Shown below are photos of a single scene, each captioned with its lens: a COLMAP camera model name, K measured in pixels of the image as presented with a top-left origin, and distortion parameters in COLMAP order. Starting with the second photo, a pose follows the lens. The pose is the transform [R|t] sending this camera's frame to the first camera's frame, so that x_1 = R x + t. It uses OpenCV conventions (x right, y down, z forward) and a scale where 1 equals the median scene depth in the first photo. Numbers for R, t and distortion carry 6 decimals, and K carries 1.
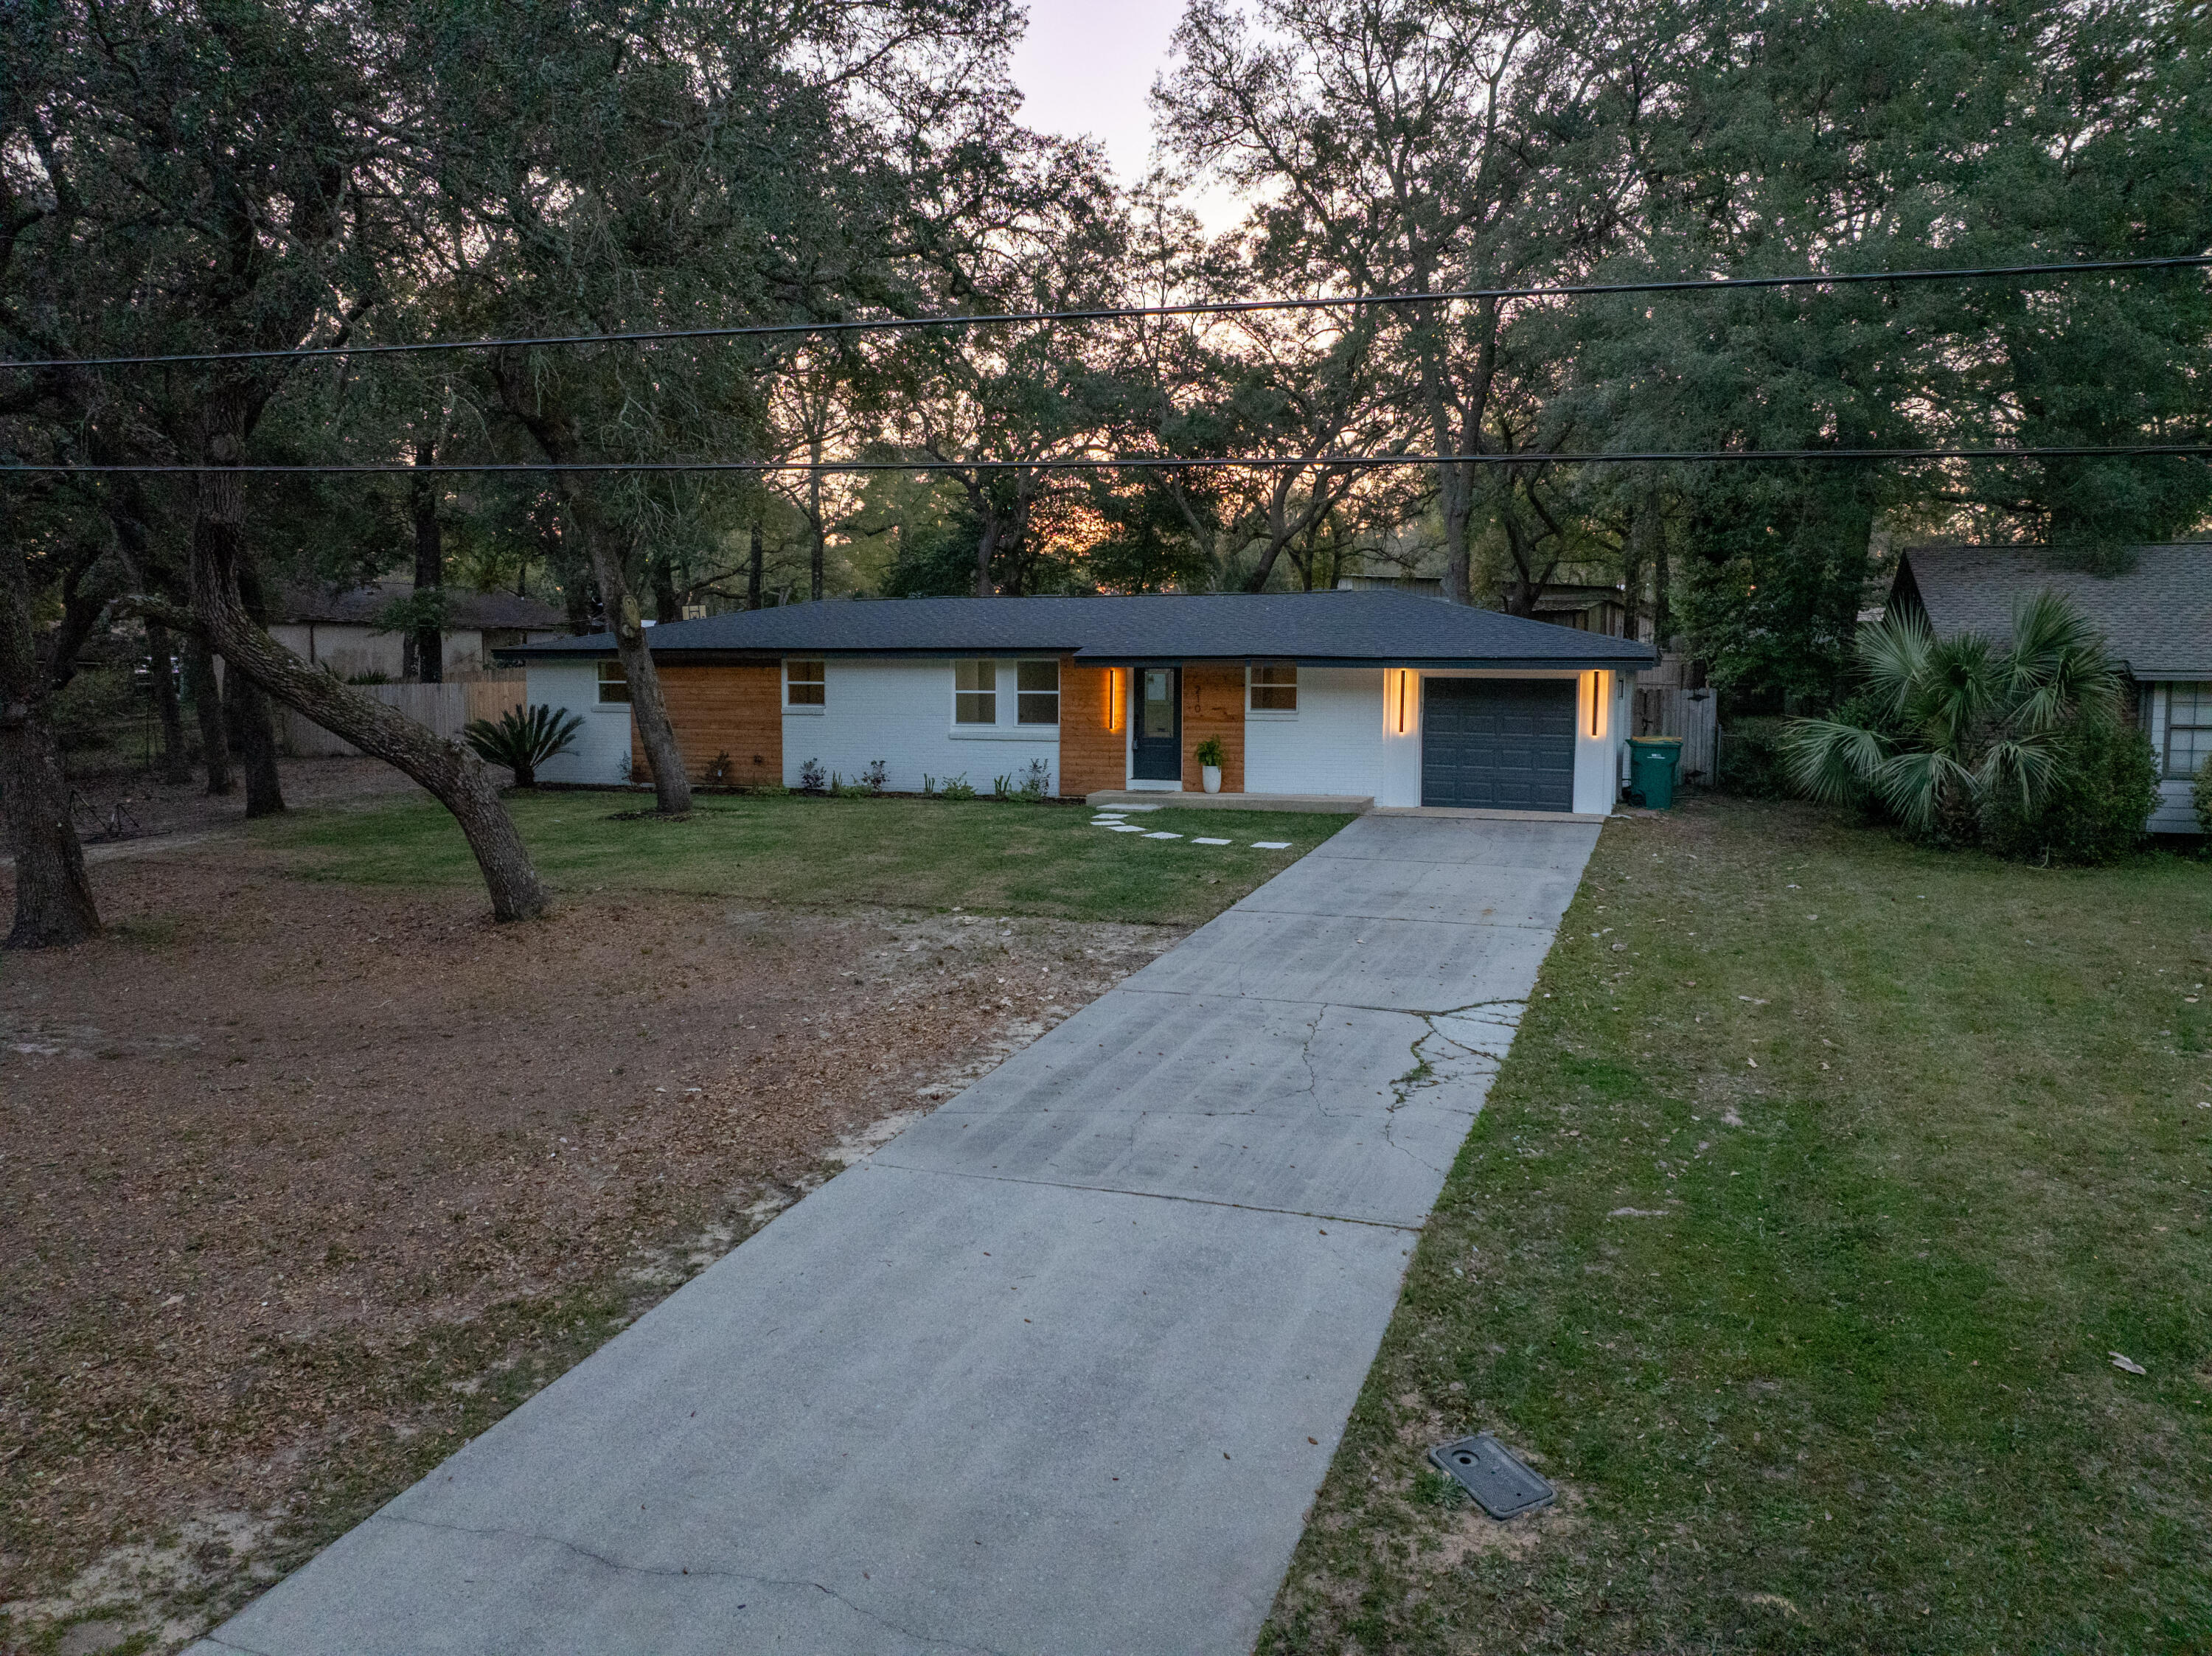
lens RADIAL K [[1558.3, 0, 1108.0], [0, 1558.3, 817.2], [0, 0, 1]] dist [-0.028473, 0.000407]
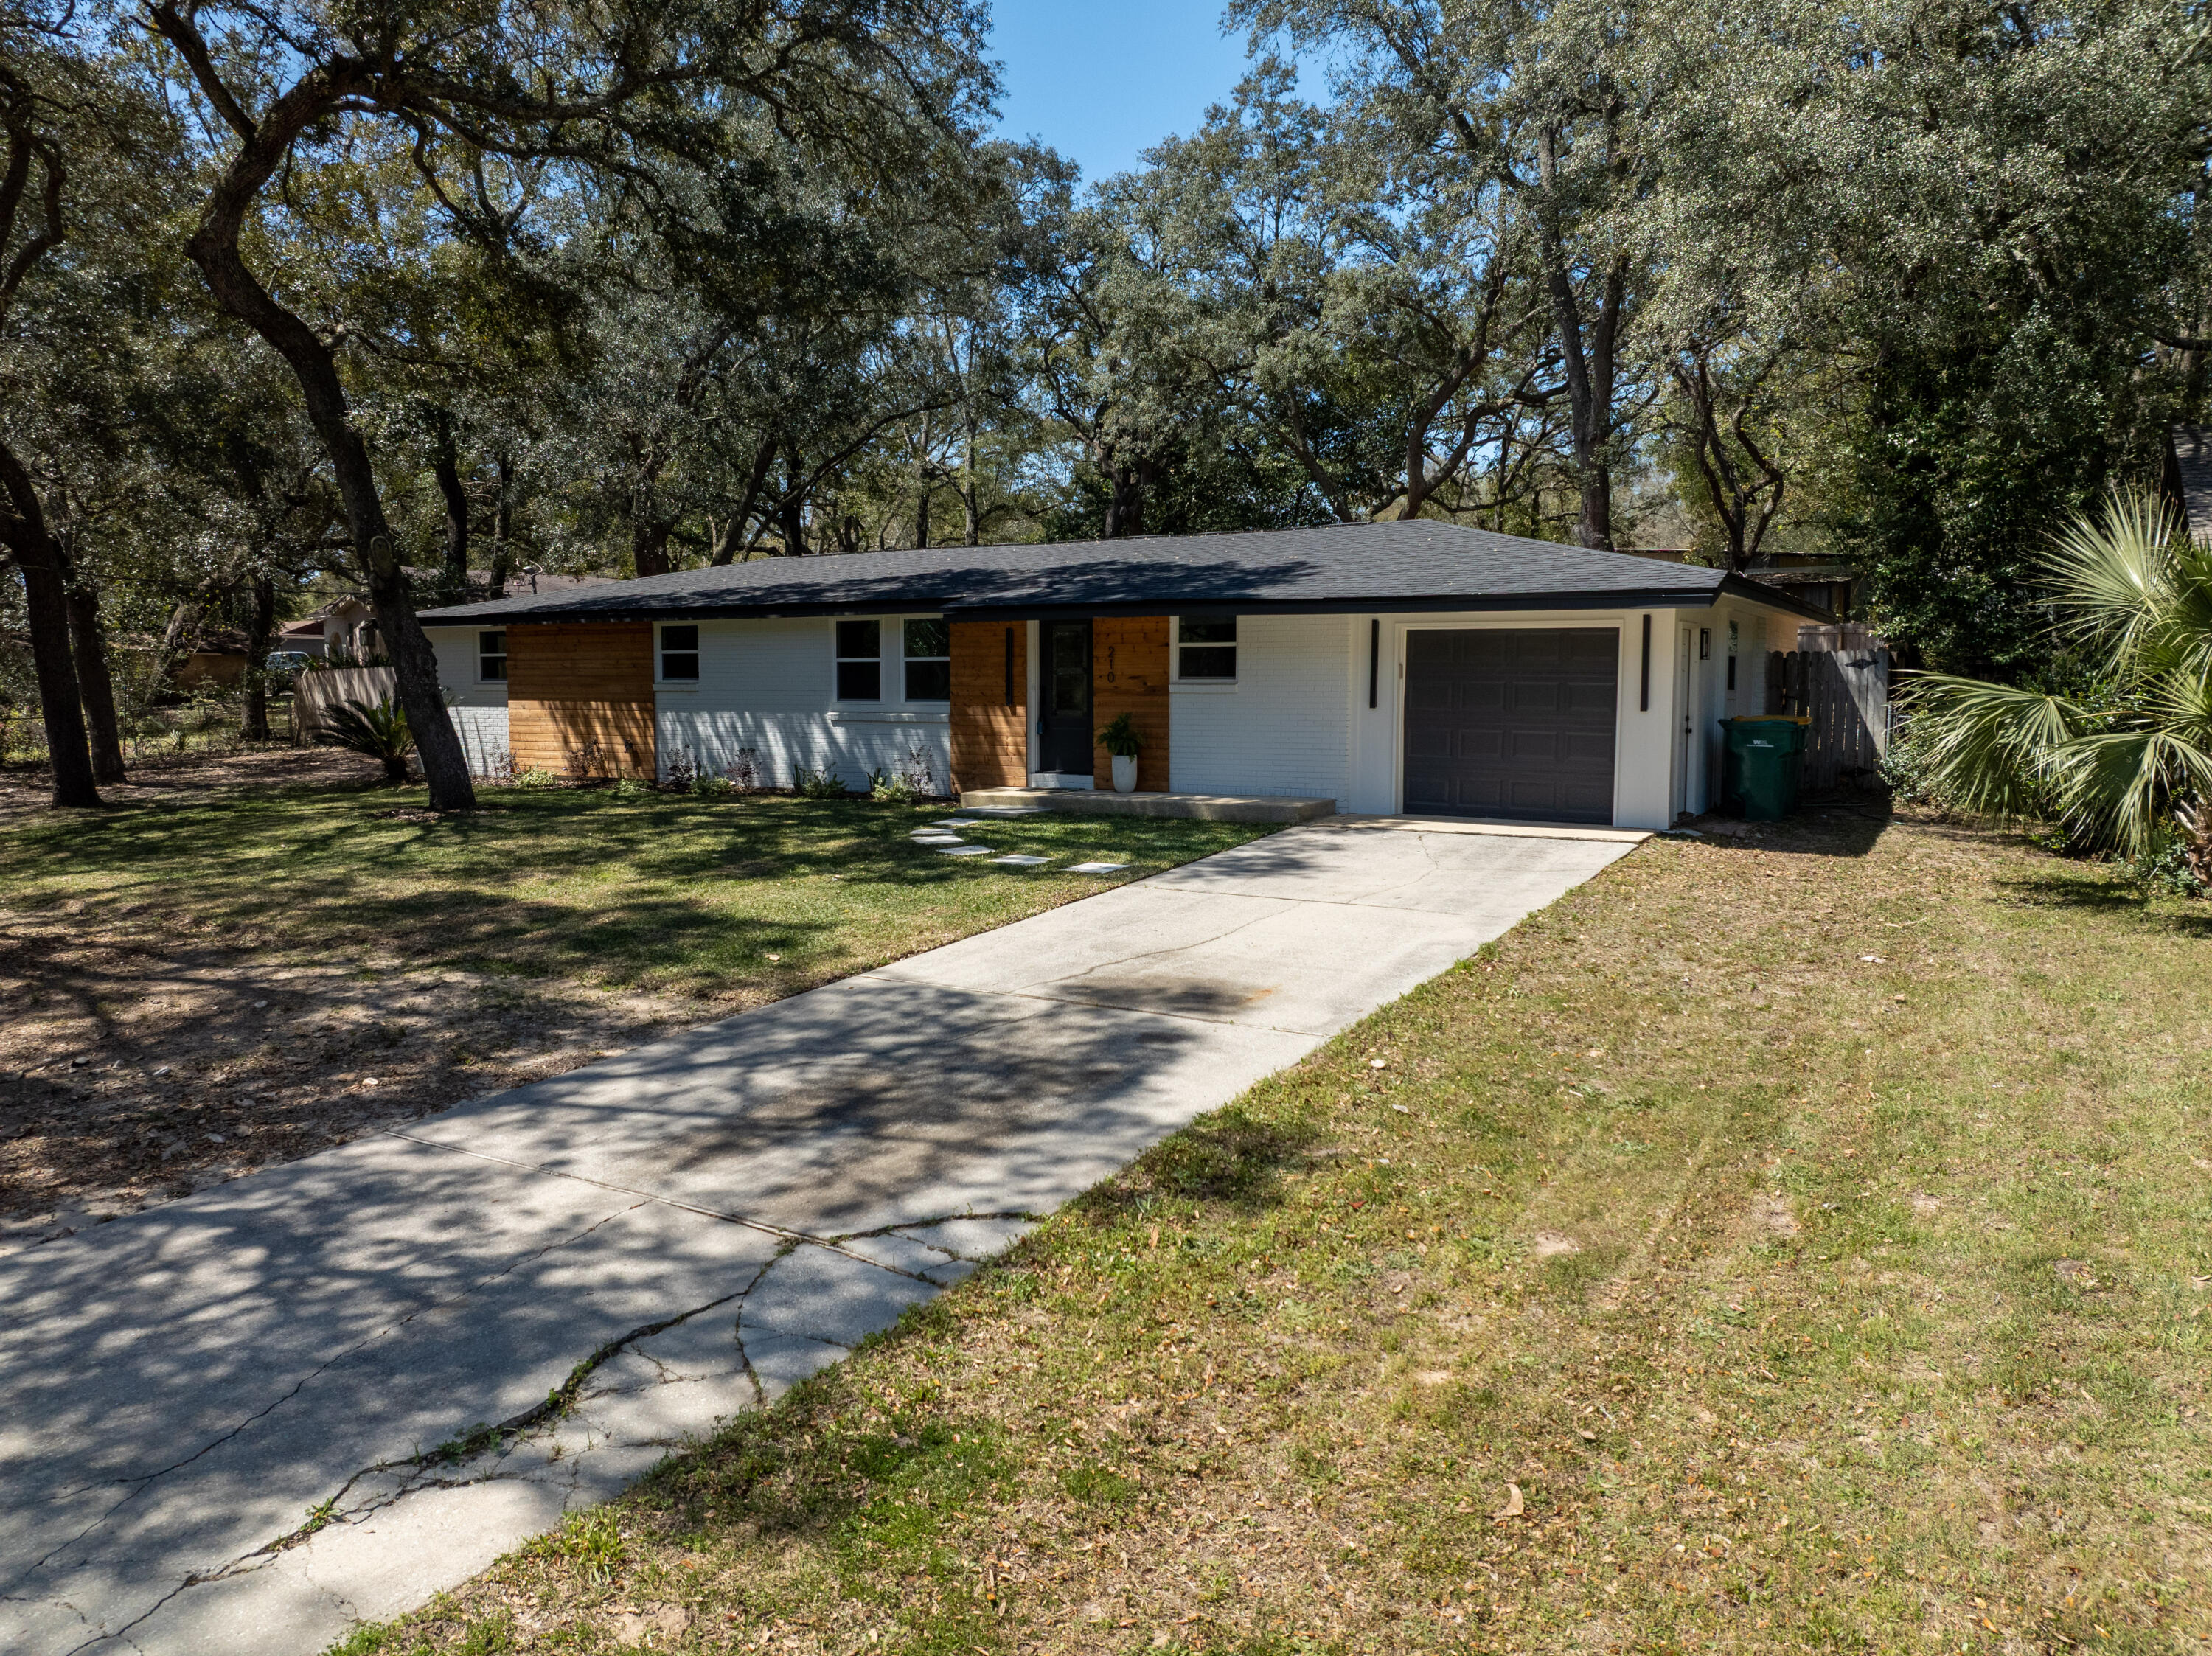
lens RADIAL K [[1558.3, 0, 1108.0], [0, 1558.3, 817.2], [0, 0, 1]] dist [-0.028473, 0.000407]
pose [[0.982668, 0.013275, -0.184896, 0.226297], [-0.013476, 0.999909, 0.000169, -0.004834], [0.184882, 0.002326, 0.982758, 0.320413]]
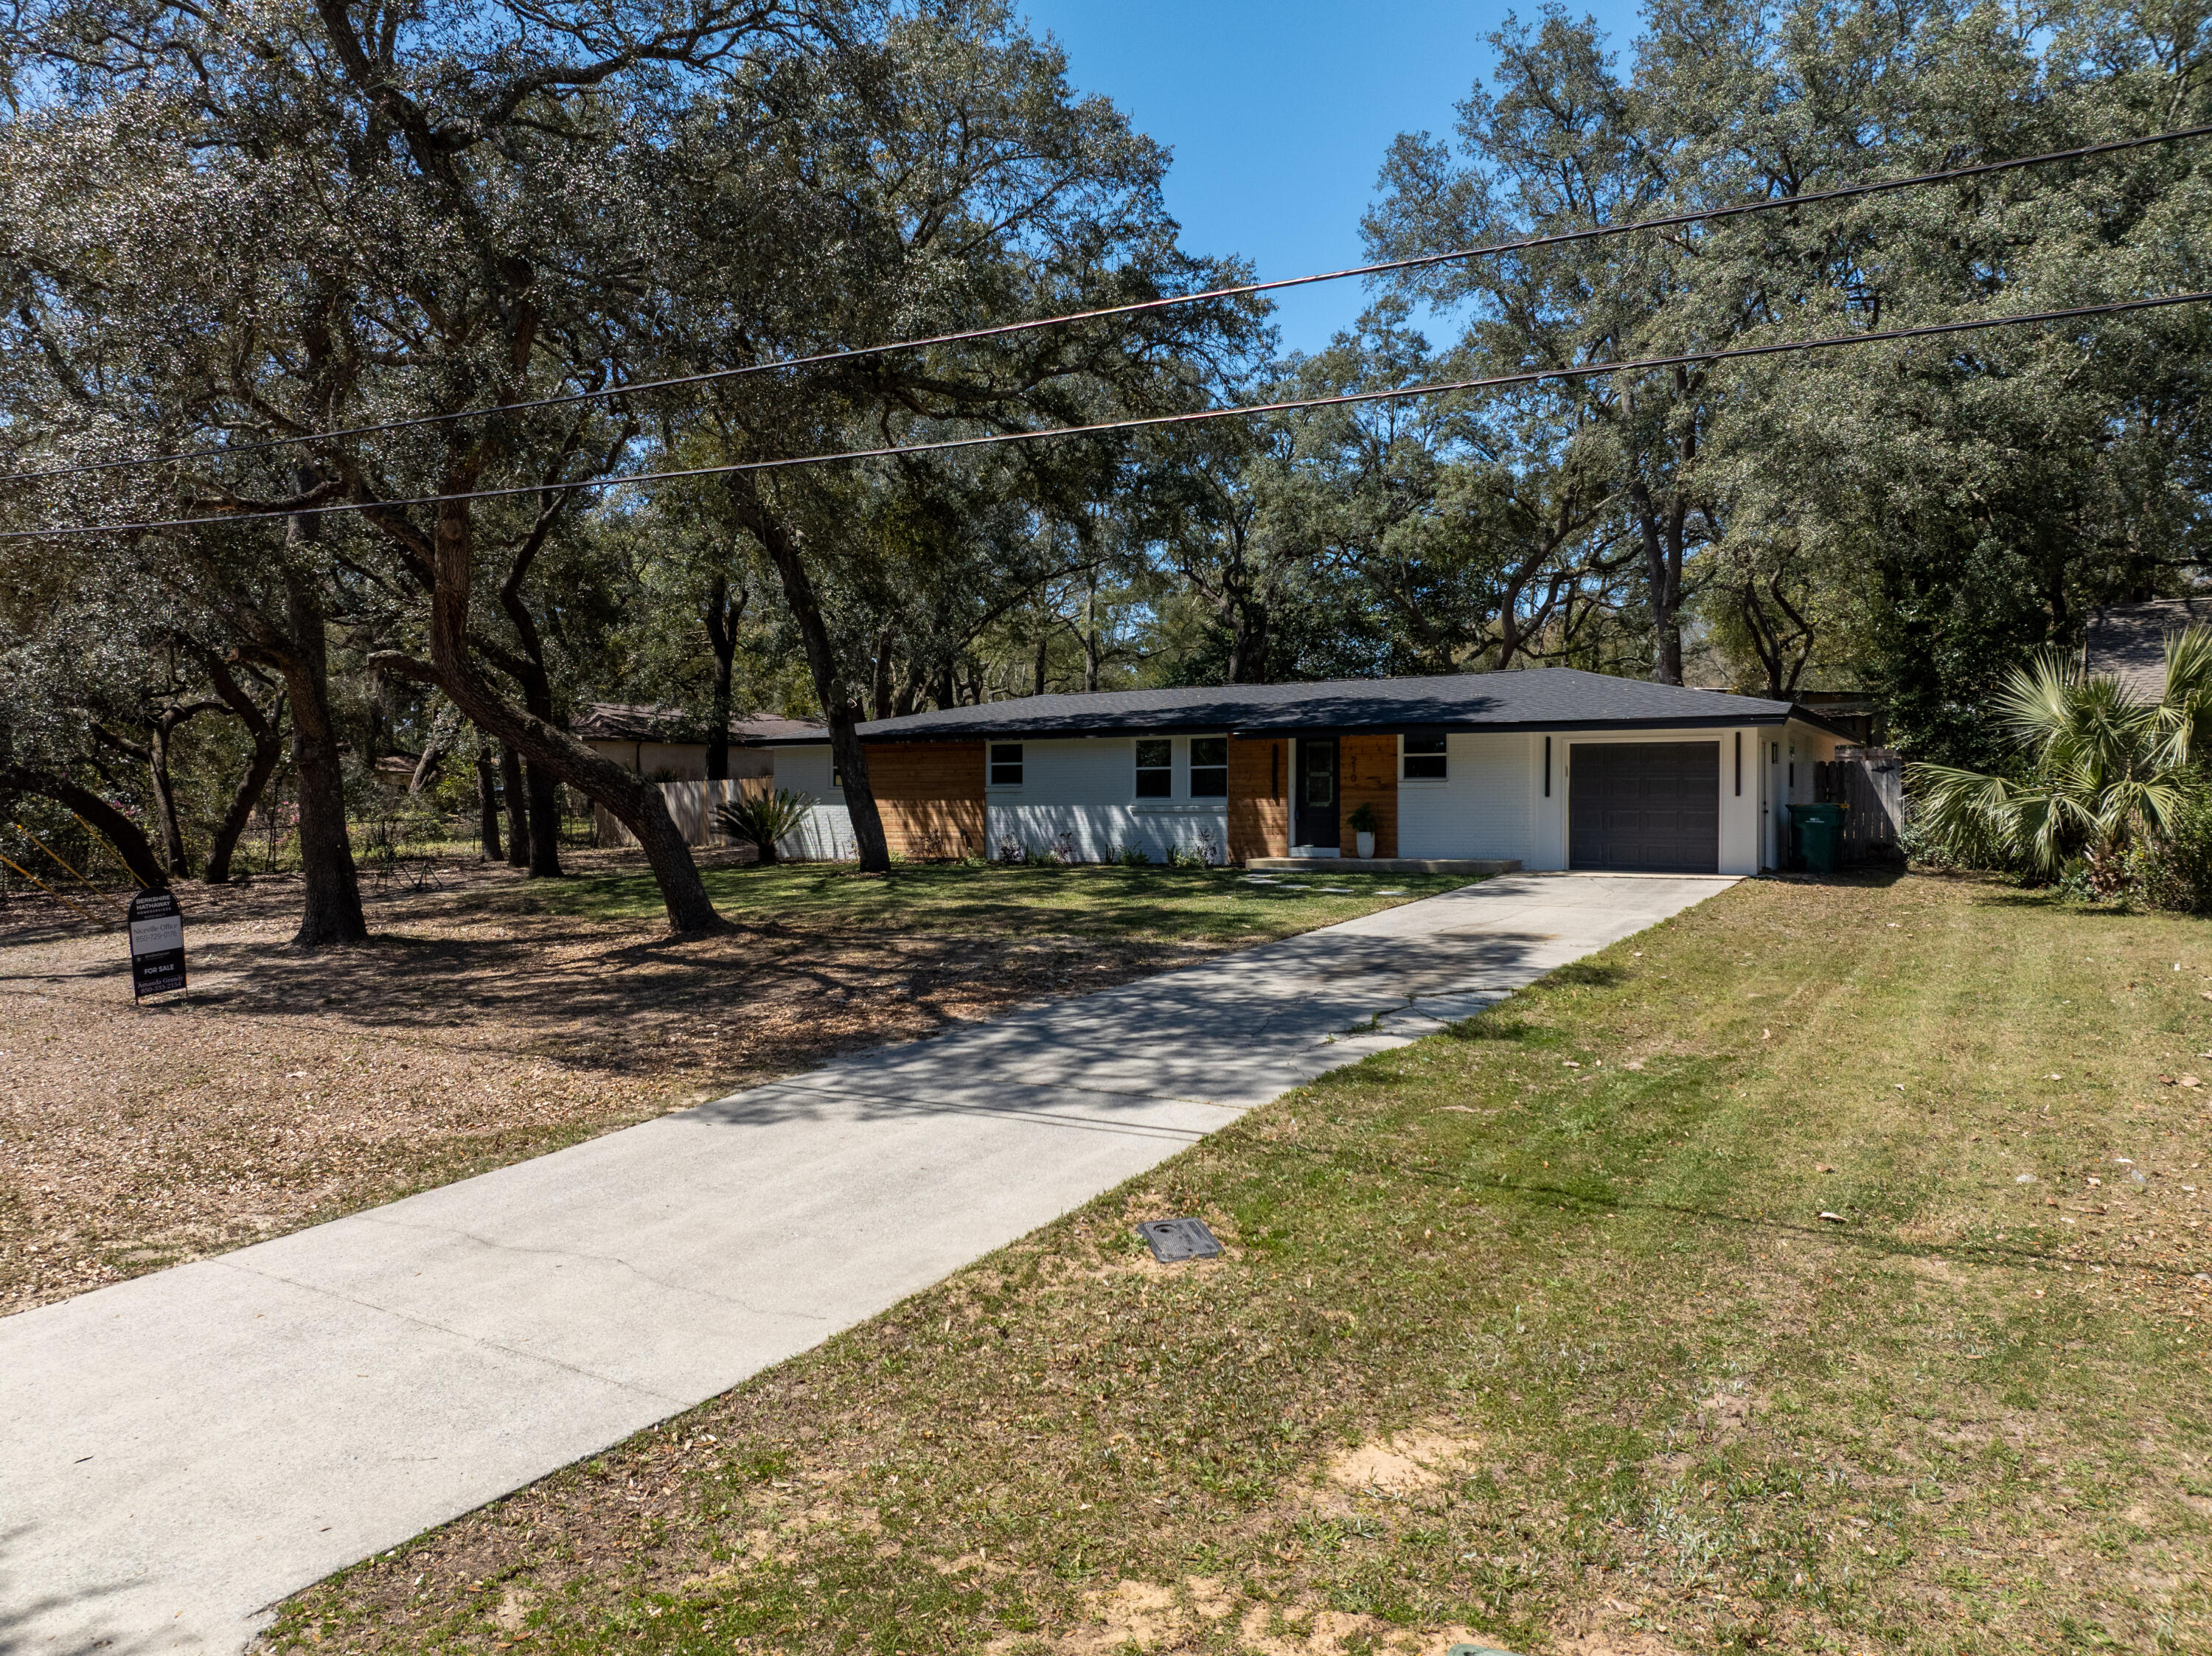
lens RADIAL K [[1548.2, 0, 1106.0], [0, 1548.2, 828.0], [0, 0, 1]] dist [-0.026041, -0.015826]
pose [[0.979129, -0.000269, -0.203241, 0.124356], [-0.016424, 0.996624, -0.080442, 0.058490], [0.202577, 0.082101, 0.975819, -0.058839]]
